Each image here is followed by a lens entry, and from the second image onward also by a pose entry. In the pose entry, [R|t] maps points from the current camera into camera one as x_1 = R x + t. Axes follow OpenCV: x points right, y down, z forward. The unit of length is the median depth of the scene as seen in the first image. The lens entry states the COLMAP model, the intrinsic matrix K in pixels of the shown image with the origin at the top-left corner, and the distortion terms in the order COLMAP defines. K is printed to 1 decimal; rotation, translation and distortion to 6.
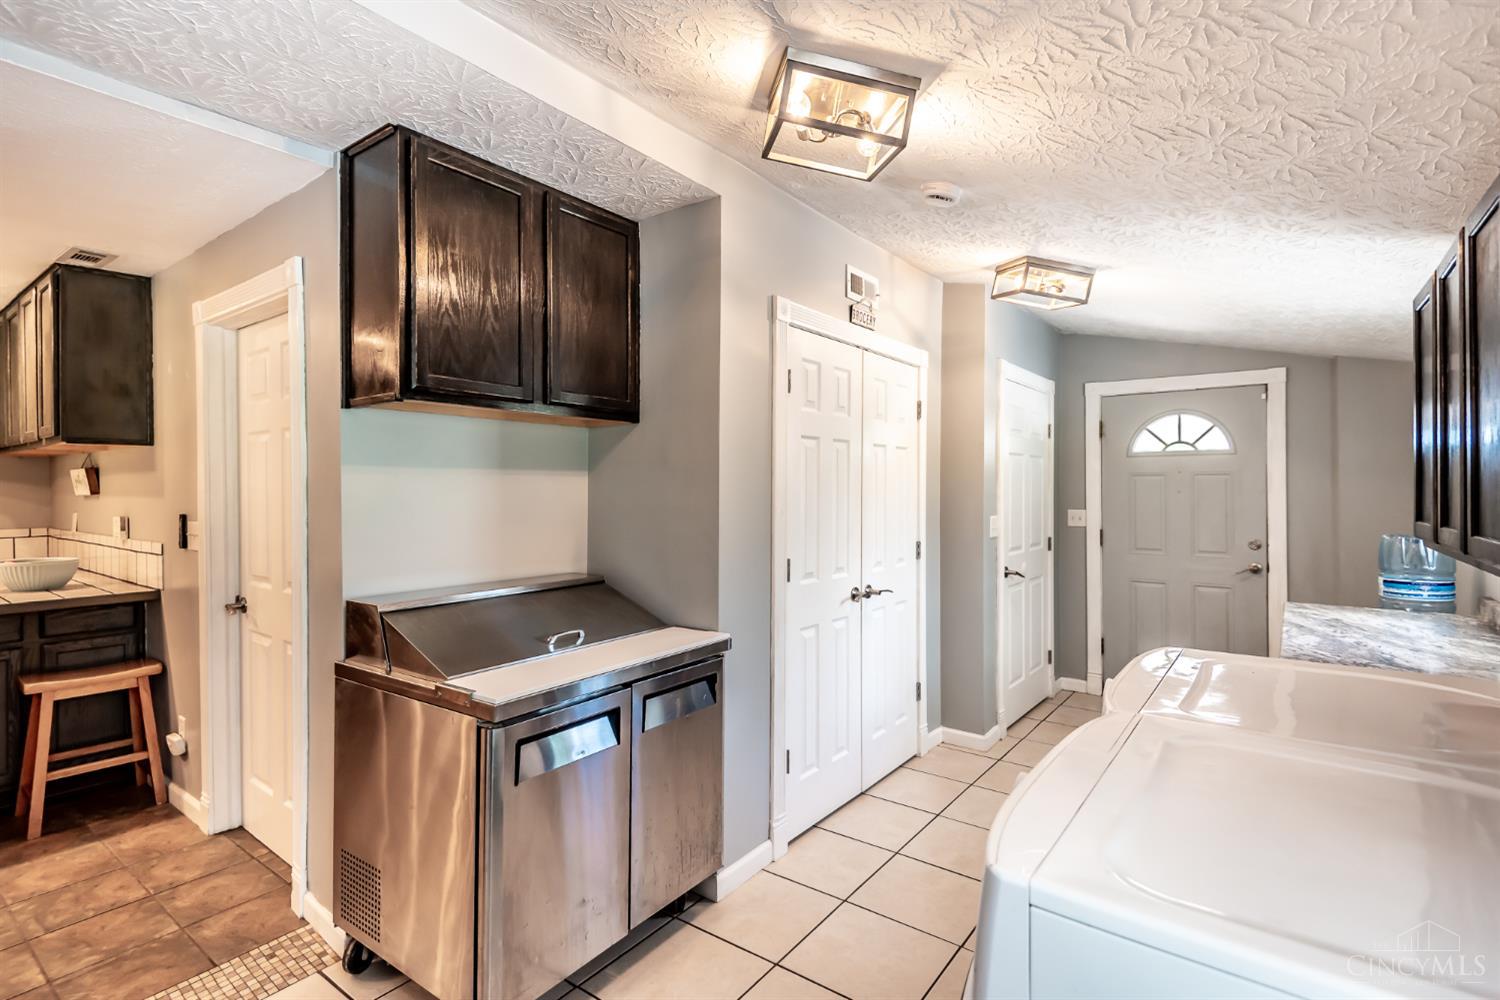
lens RADIAL K [[708.5, 0, 752.2], [0, 708.5, 487.4], [0, 0, 1]] dist [0.030905, -0.016302]
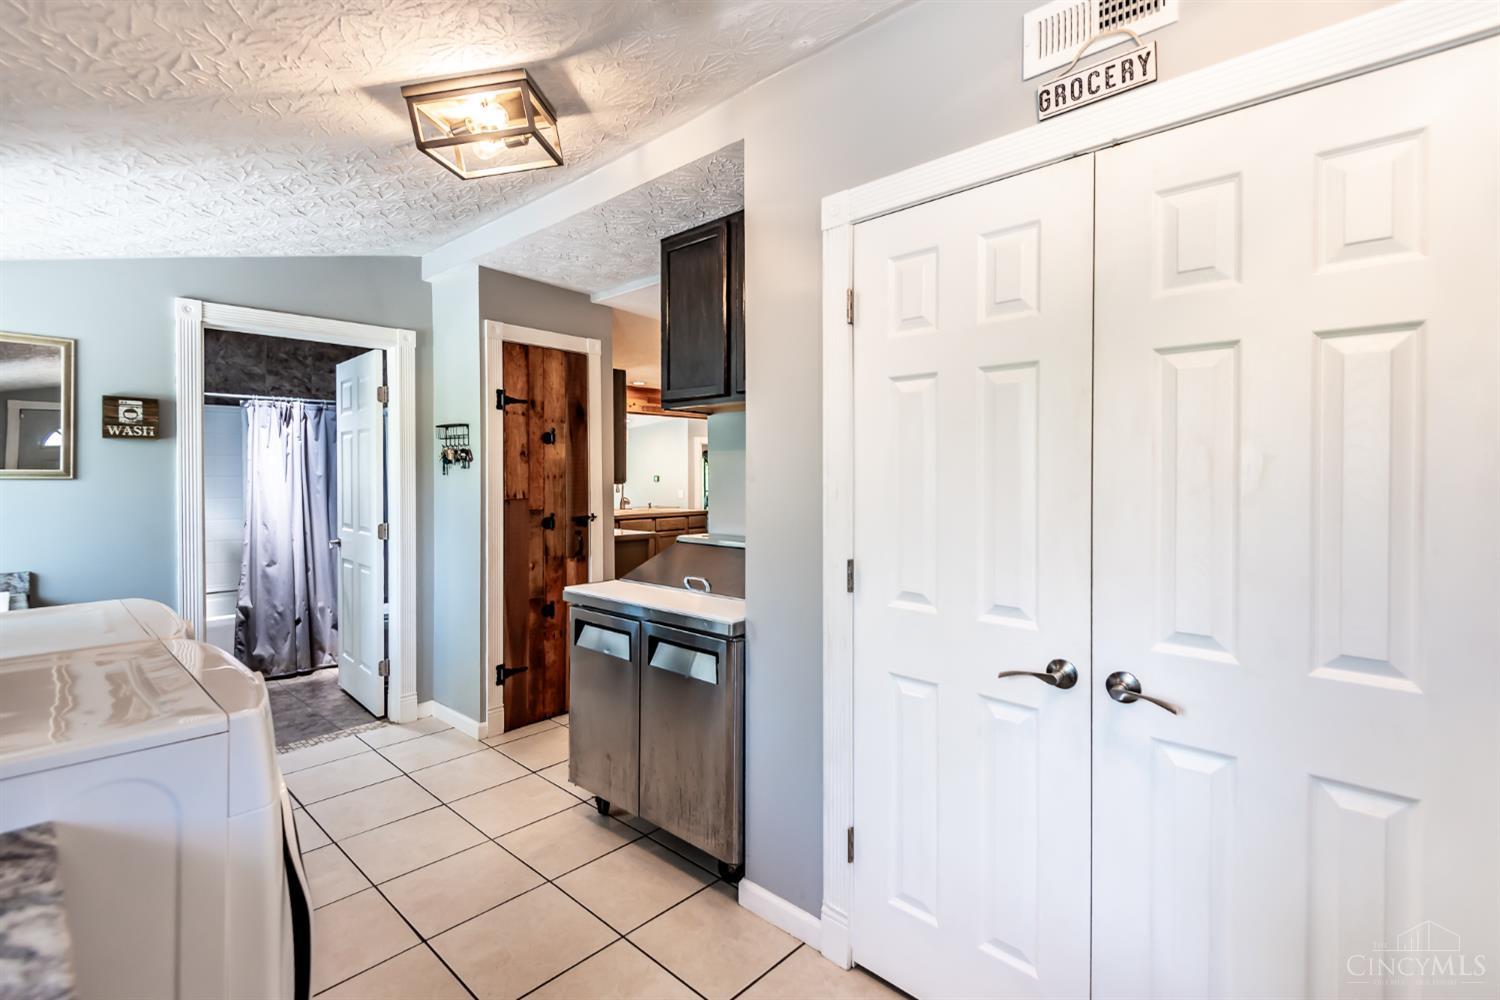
lens RADIAL K [[708.5, 0, 752.2], [0, 708.5, 487.4], [0, 0, 1]] dist [0.030905, -0.016302]
pose [[-0.121804, 0.014235, -0.992452, 0.773024], [-0.006114, 0.999867, 0.015091, 0.019652], [0.992535, 0.007906, -0.121700, 1.005023]]
